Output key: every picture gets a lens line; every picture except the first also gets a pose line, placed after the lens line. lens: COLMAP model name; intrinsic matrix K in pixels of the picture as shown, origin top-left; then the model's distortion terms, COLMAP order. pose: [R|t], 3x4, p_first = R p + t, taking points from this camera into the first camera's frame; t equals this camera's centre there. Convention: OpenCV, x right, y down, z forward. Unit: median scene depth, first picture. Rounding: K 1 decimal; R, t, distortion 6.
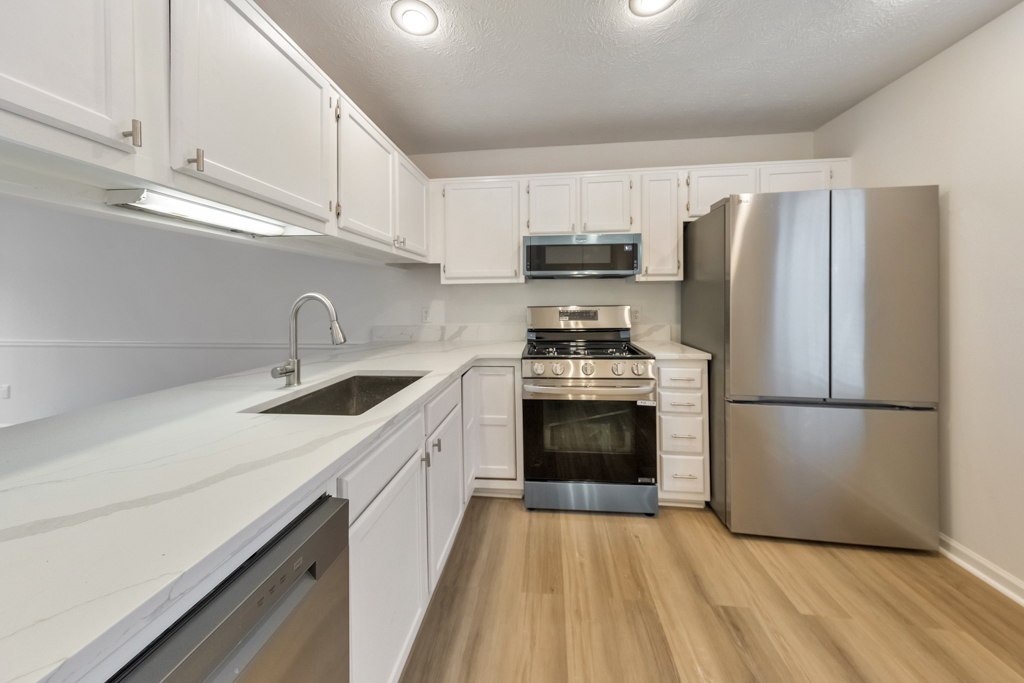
lens RADIAL K [[329.5, 0, 512.3], [0, 329.5, 300.4], [0, 0, 1]] dist [0.003792, -0.000038]
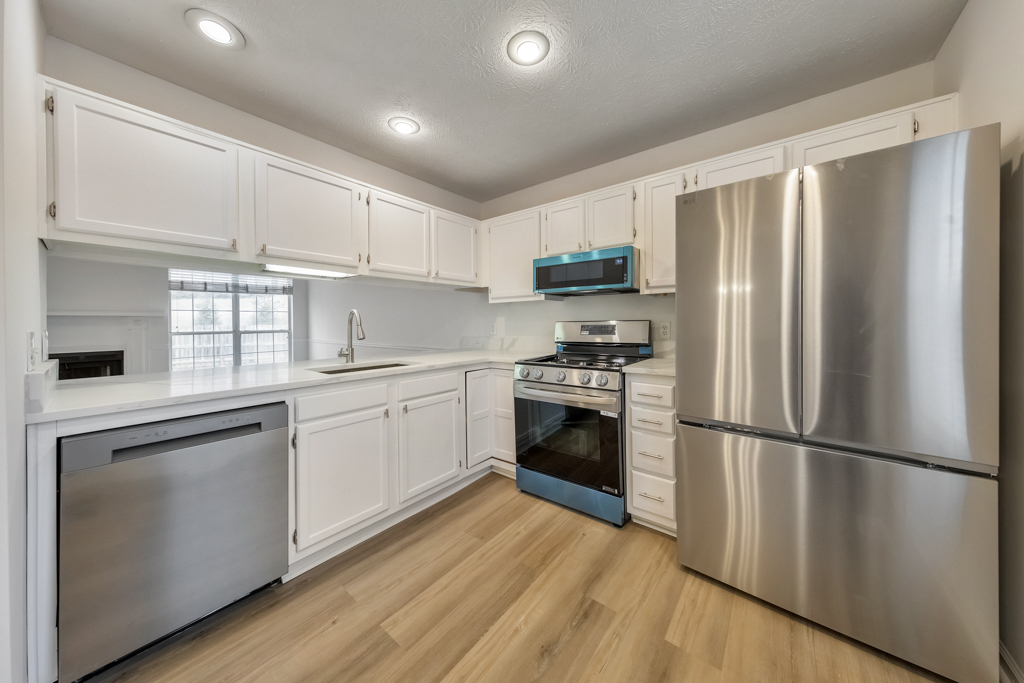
lens RADIAL K [[326.5, 0, 522.7], [0, 326.5, 325.6], [0, 0, 1]] dist [0.000701, -0.000041]
pose [[0.856844, 0.008075, -0.515513, 0.675452], [-0.002373, 0.999929, 0.011720, 0.026331], [0.515571, -0.008819, 0.856802, -0.000356]]
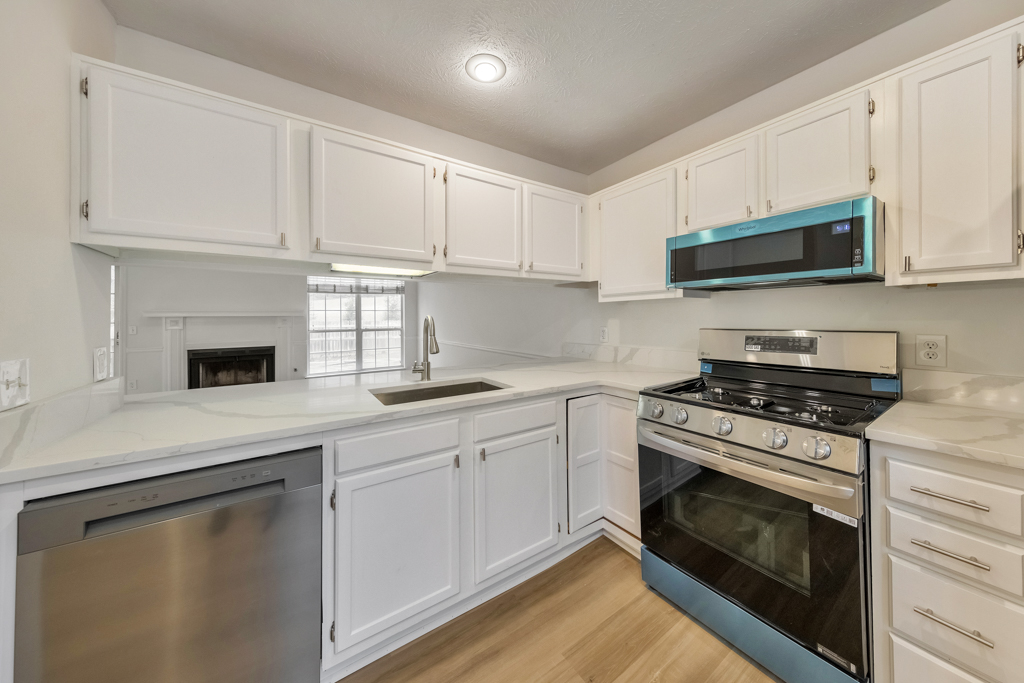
lens RADIAL K [[336.5, 0, 524.5], [0, 336.5, 317.8], [0, 0, 1]] dist [0.002802, -0.000001]
pose [[0.659553, 0.004426, -0.751645, 0.471199], [-0.002078, 0.999990, 0.004065, -0.010791], [0.751655, -0.001119, 0.659555, 0.248899]]
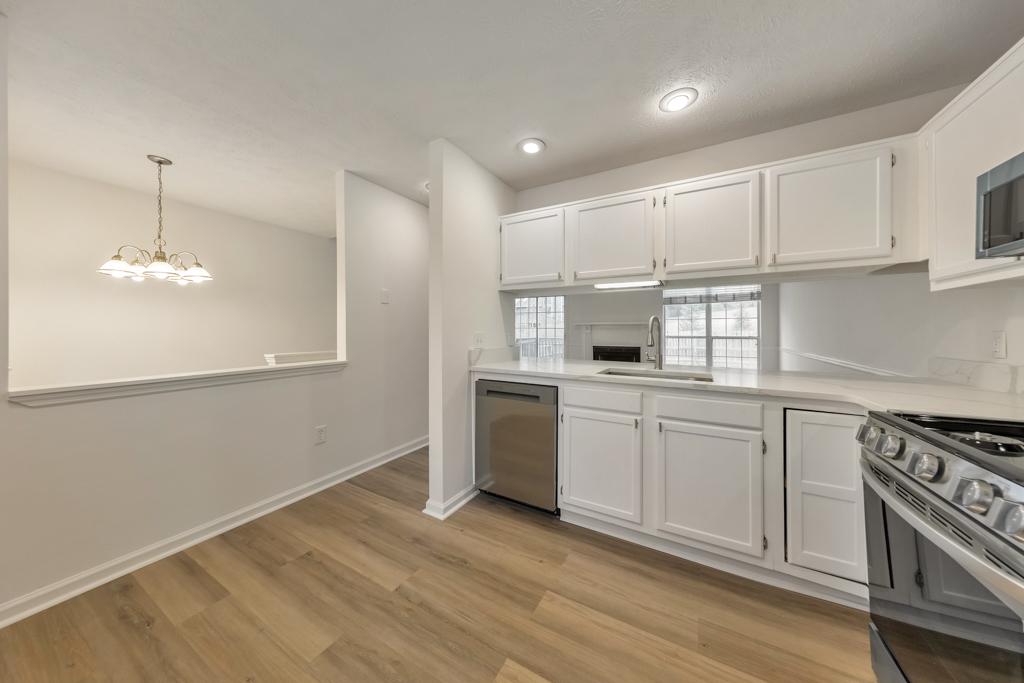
lens RADIAL K [[327.2, 0, 514.2], [0, 327.2, 331.3], [0, 0, 1]] dist [-0.000731, -0.000038]
pose [[-0.381960, 0.011632, -0.924106, 0.826140], [0.000020, 0.999921, 0.012579, 0.023584], [0.924179, 0.004786, -0.381930, 0.642677]]
